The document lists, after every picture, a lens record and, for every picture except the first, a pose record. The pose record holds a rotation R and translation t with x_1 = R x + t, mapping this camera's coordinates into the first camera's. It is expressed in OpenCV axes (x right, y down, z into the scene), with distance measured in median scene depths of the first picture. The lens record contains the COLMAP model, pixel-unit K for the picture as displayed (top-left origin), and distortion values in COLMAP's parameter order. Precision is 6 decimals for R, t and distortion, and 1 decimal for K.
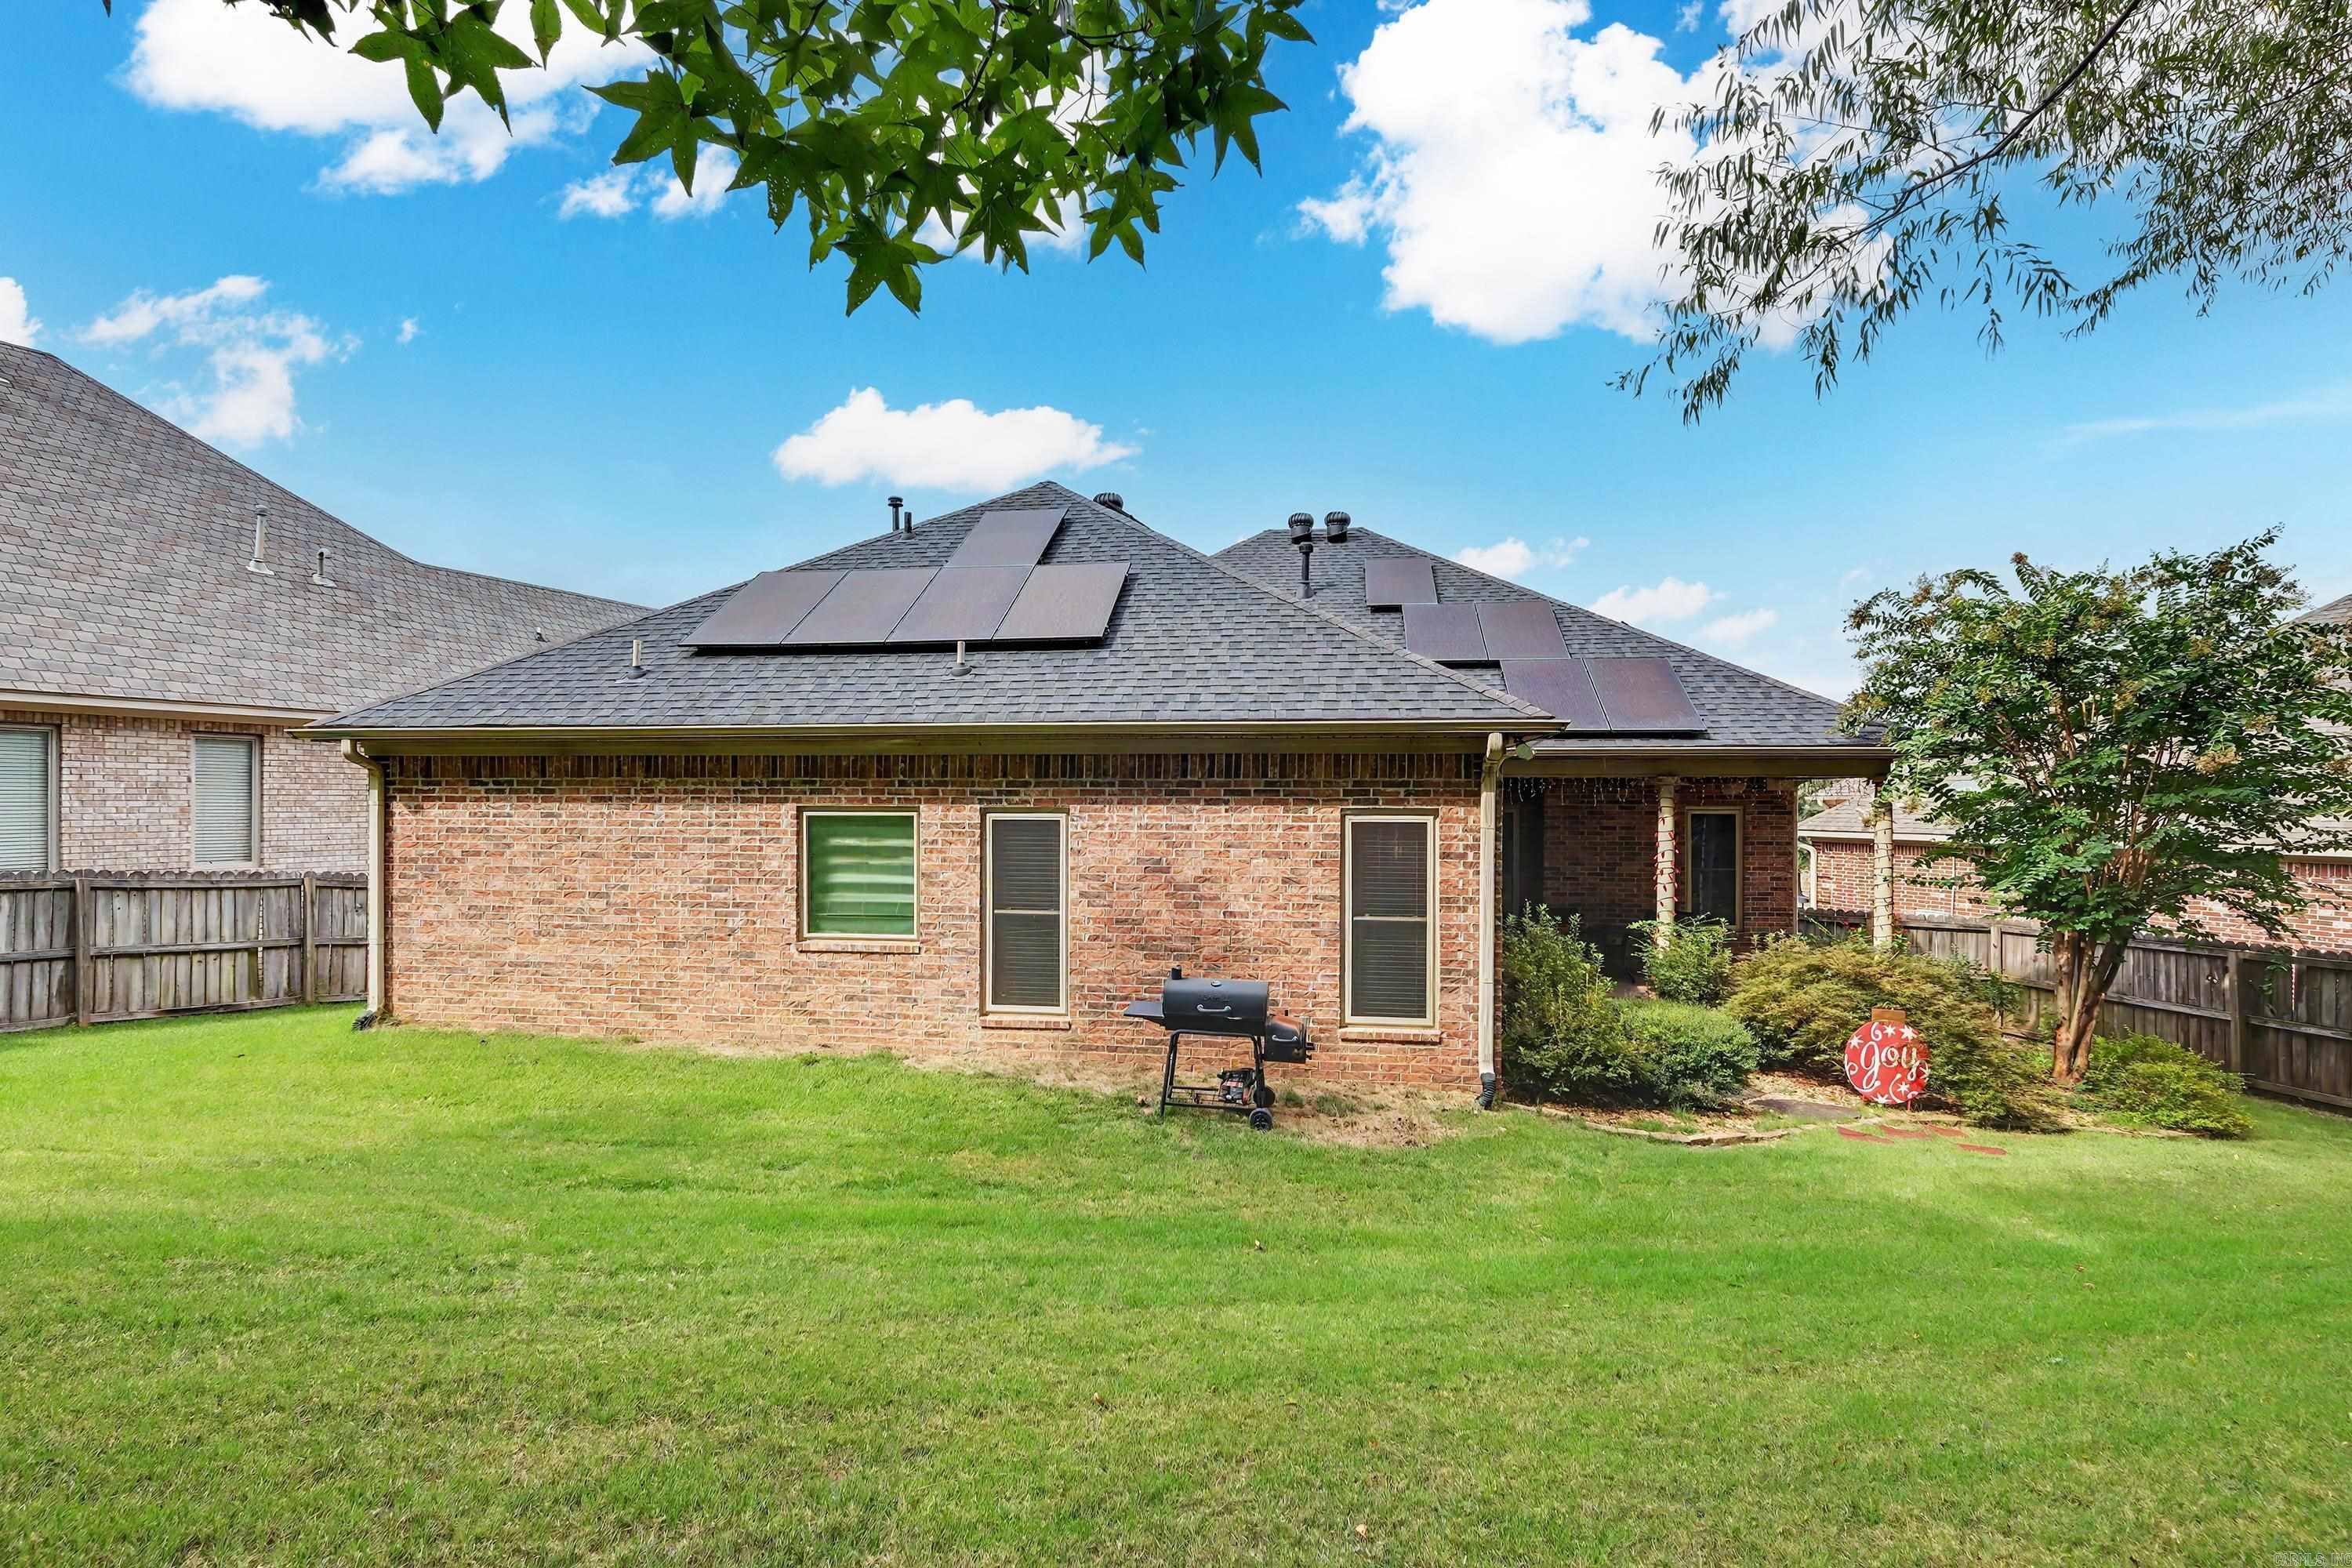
lens RADIAL K [[1065.7, 0, 1175.7], [0, 1065.7, 785.6], [0, 0, 1]] dist [0.001156, 0.000044]
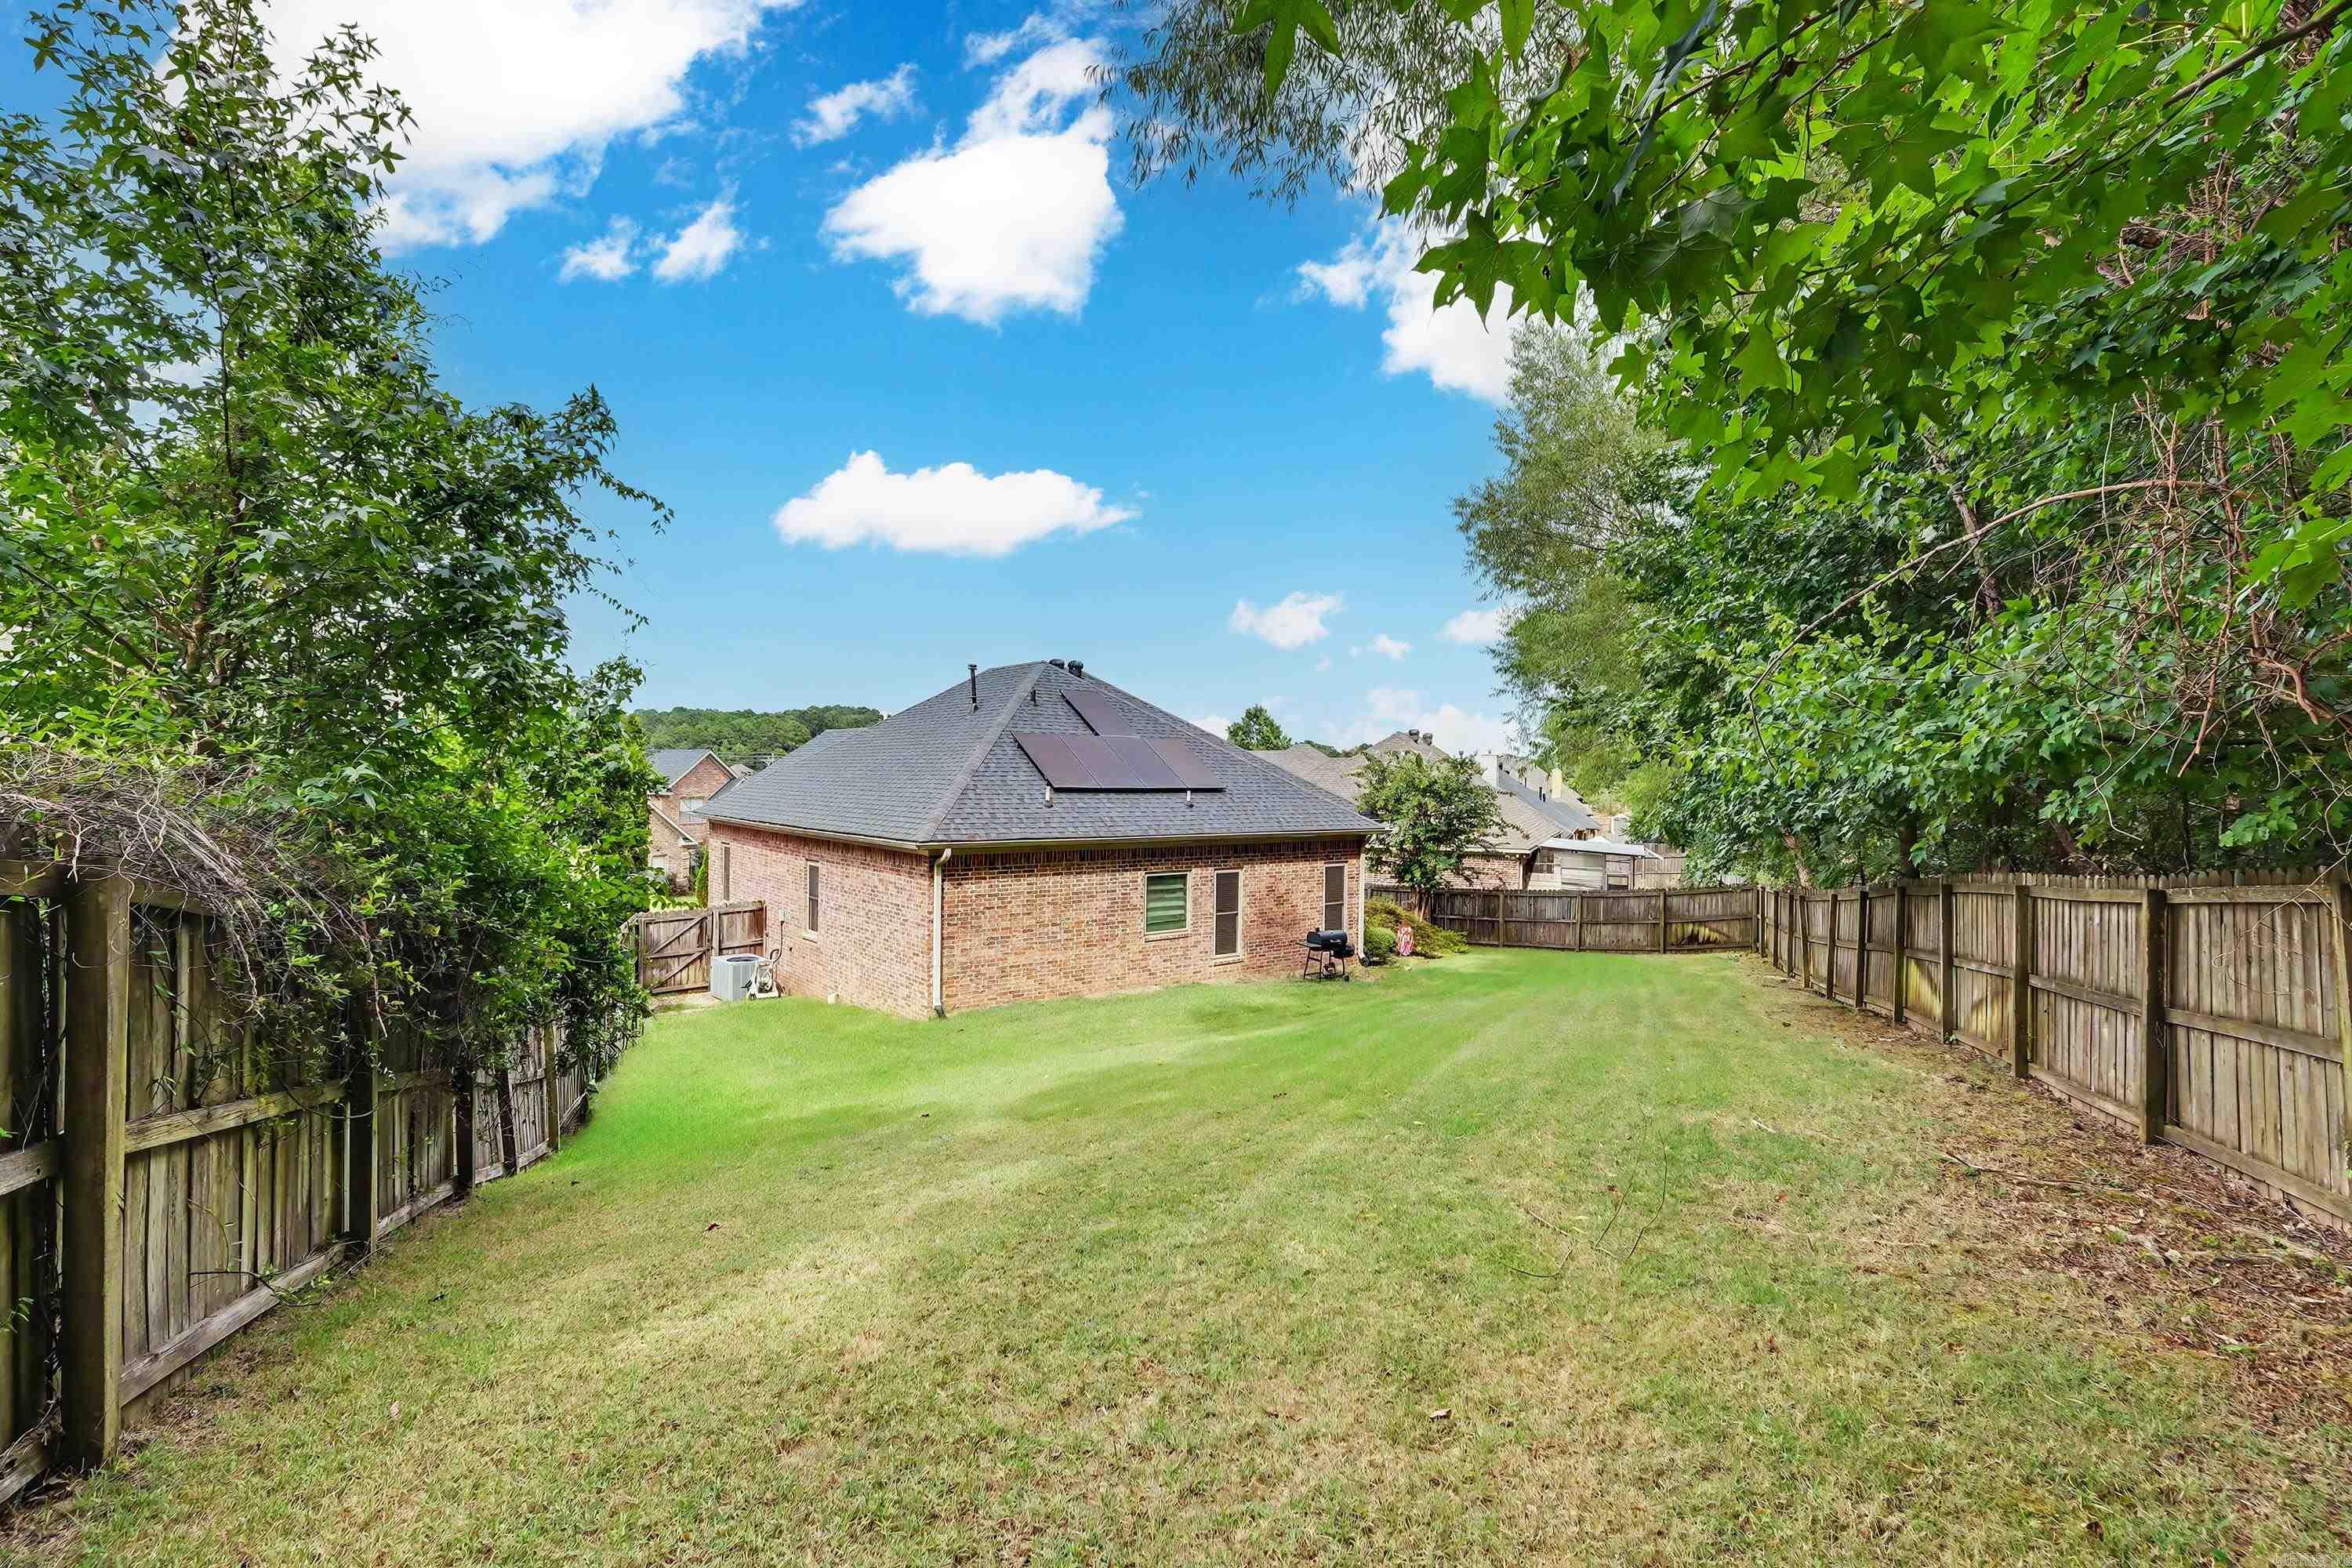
lens RADIAL K [[1065.7, 0, 1176.3], [0, 1065.7, 780.7], [0, 0, 1]] dist [0.001156, 0.000044]
pose [[0.689961, 0.004578, 0.723832, -1.814674], [-0.011290, 0.999926, 0.004437, -0.167132], [-0.723758, -0.011234, 0.689962, -0.466429]]
